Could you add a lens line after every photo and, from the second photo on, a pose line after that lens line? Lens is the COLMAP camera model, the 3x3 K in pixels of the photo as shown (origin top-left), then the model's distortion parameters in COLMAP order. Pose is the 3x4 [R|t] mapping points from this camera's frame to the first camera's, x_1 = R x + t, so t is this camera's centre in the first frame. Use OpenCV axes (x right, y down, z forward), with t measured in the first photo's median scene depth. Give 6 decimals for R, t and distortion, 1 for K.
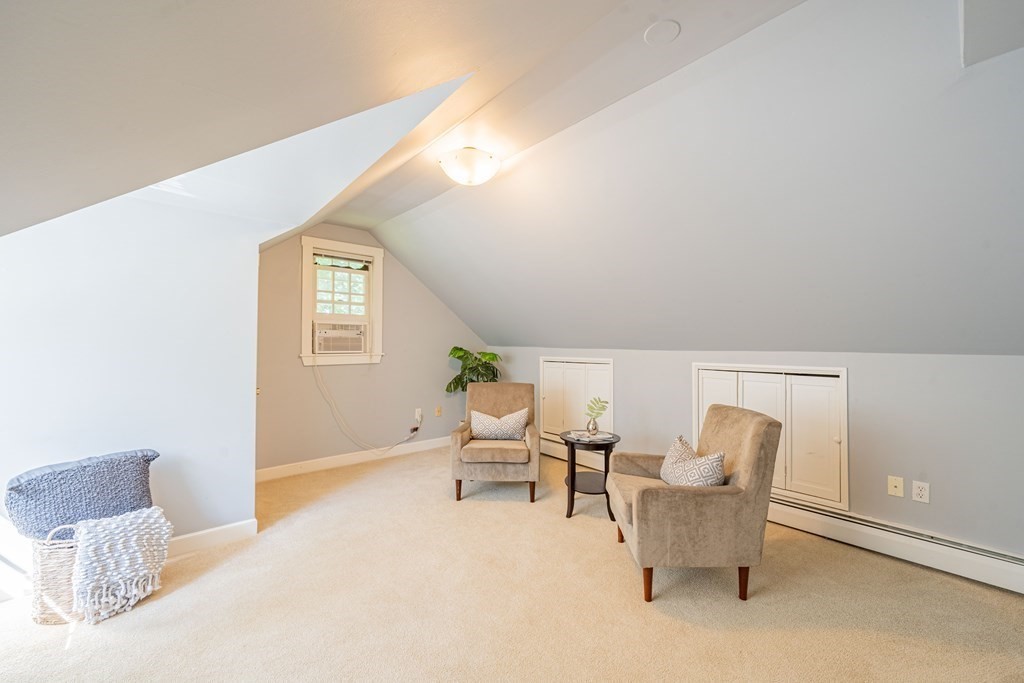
lens RADIAL K [[407.4, 0, 512.0], [0, 407.4, 341.5], [0, 0, 1]] dist [-0.000674, -0.000175]
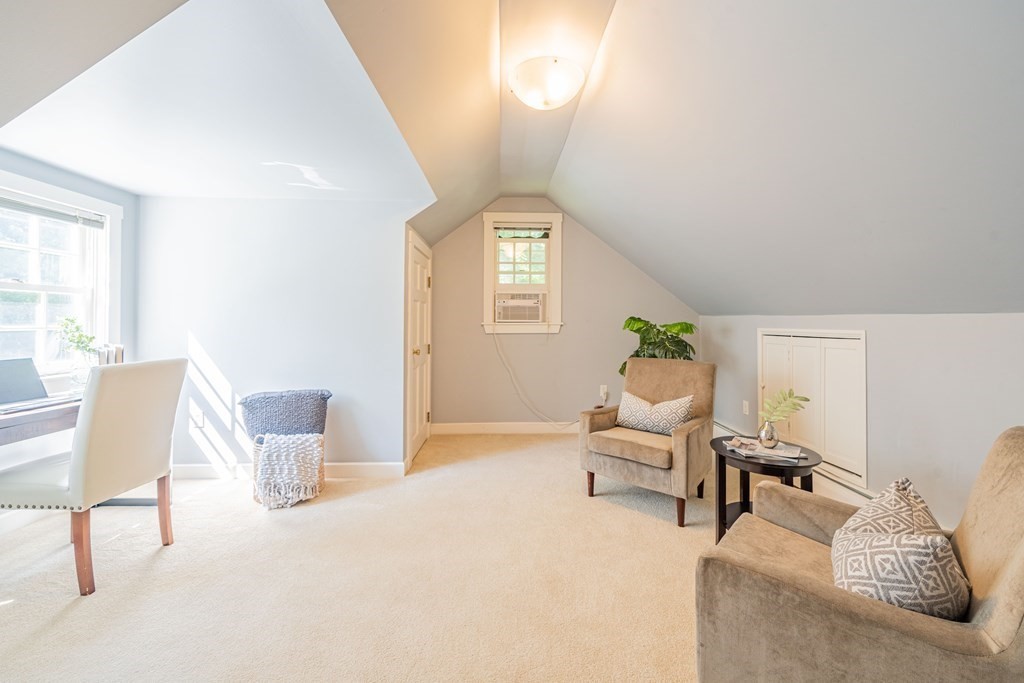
lens RADIAL K [[412.8, 0, 512.4], [0, 412.8, 319.4], [0, 0, 1]] dist [0.000009, 0.000121]
pose [[0.770379, -0.004713, -0.637569, 0.286820], [0.004504, 0.999988, -0.001951, 0.030762], [0.637570, -0.001369, 0.770391, 0.252655]]
